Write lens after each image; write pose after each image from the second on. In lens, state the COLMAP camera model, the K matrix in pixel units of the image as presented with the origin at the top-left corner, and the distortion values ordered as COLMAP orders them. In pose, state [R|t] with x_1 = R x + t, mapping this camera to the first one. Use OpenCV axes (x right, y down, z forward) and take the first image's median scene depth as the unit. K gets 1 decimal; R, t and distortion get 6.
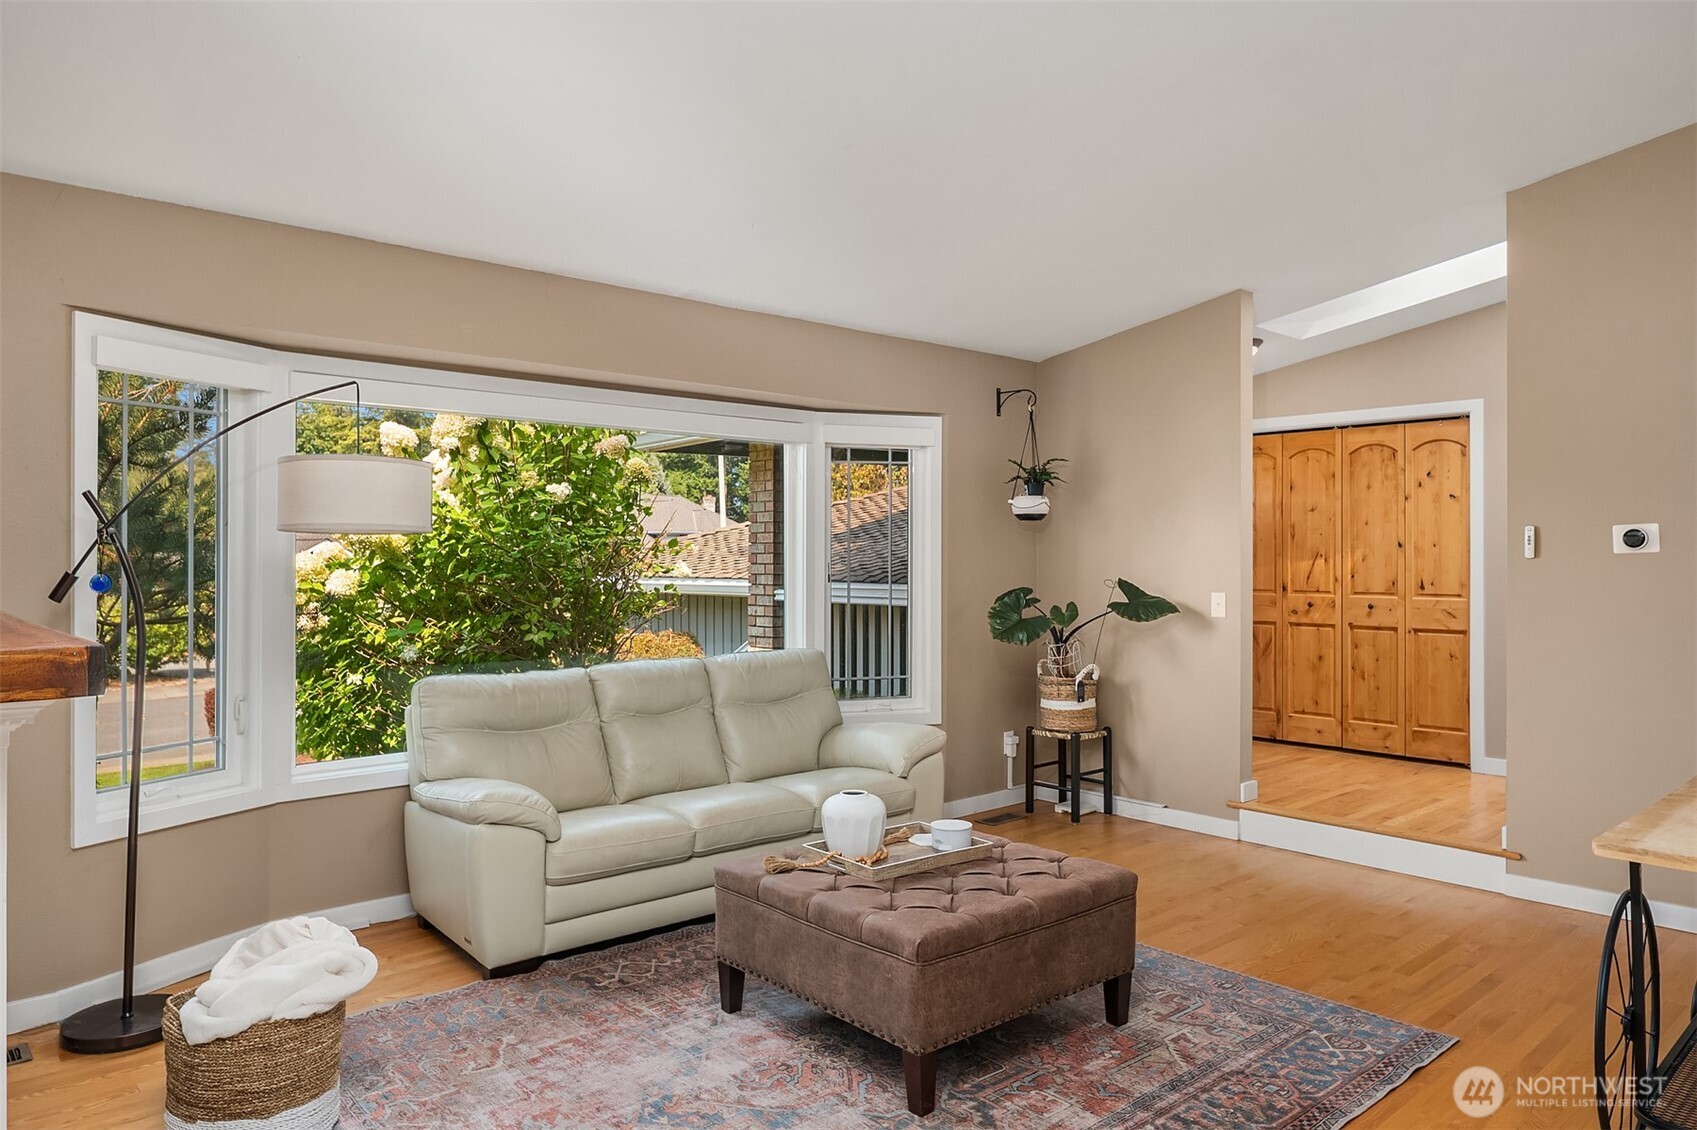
lens RADIAL K [[1127.9, 0, 866.8], [0, 1127.9, 564.5], [0, 0, 1]] dist [-0.000490, 0.002374]
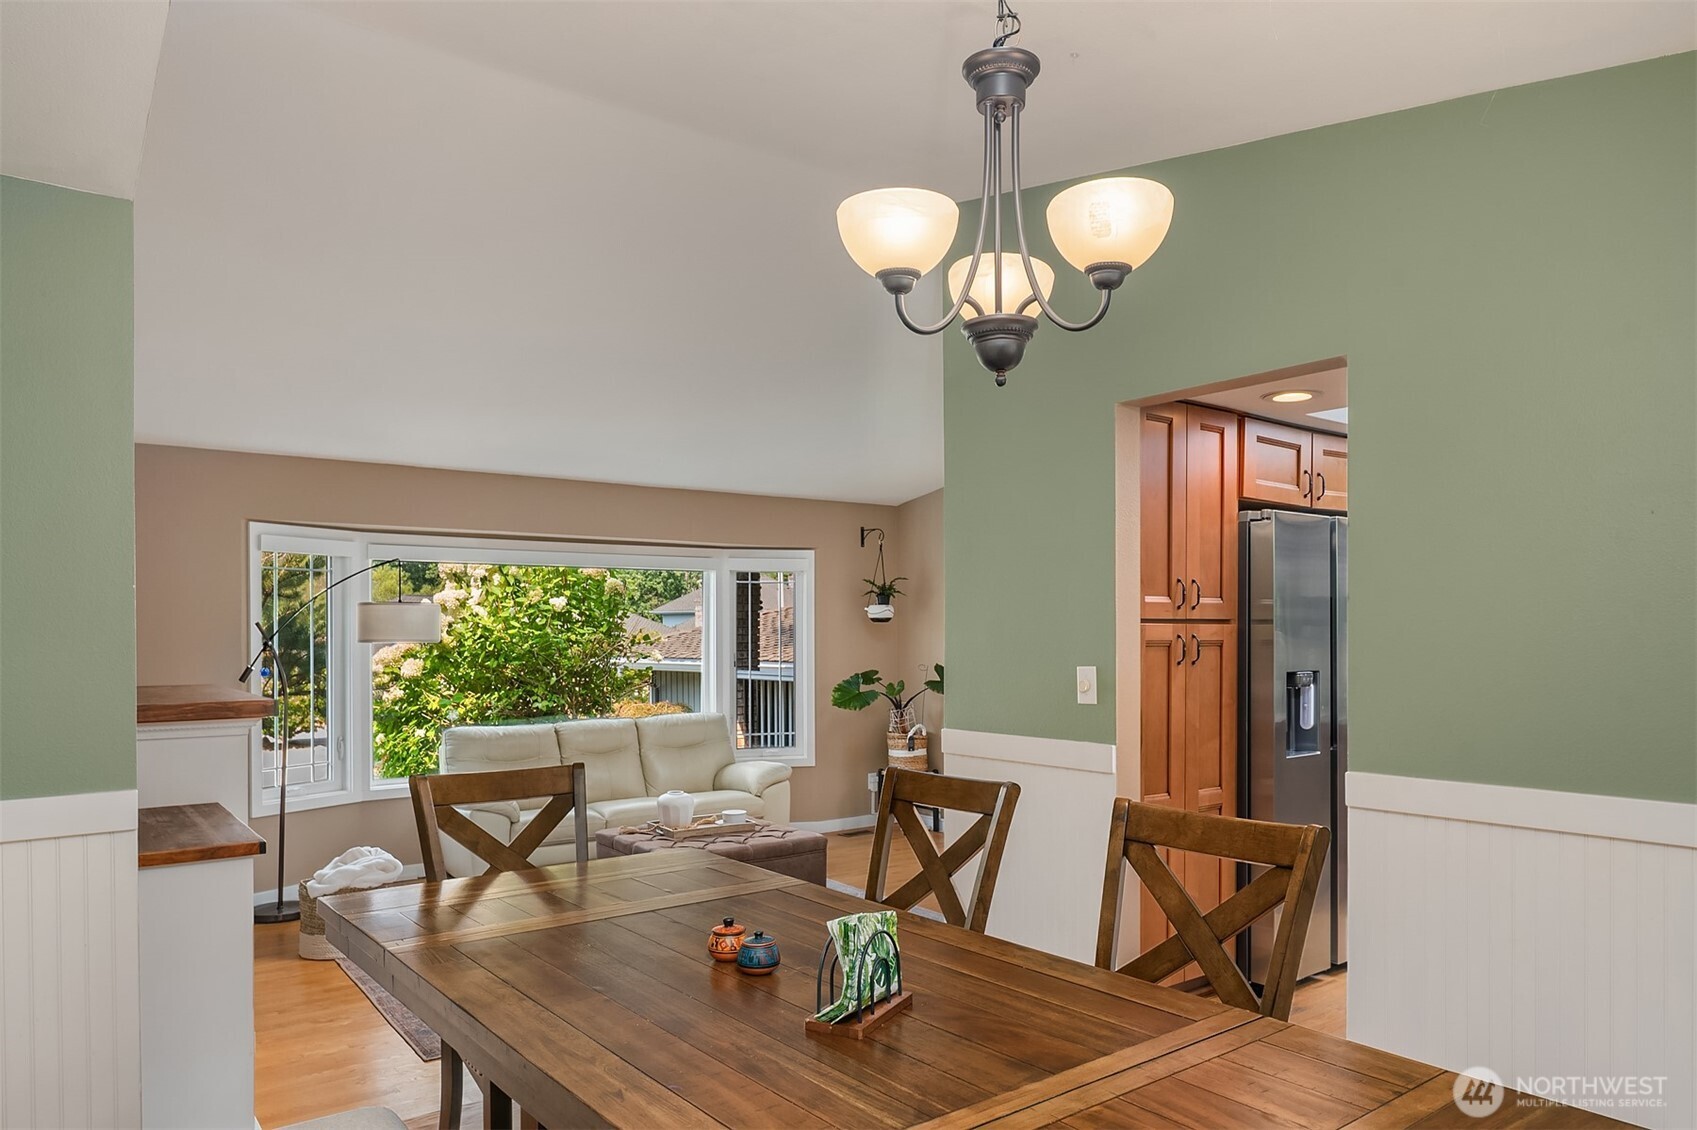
lens RADIAL K [[1107.6, 0, 847.5], [0, 1107.6, 646.1], [0, 0, 1]] dist [-0.000924, -0.000827]
pose [[0.995428, -0.003860, -0.095434, 0.241259], [0.004409, 0.999975, 0.005548, -0.017631], [0.095410, -0.005943, 0.995420, -0.387772]]
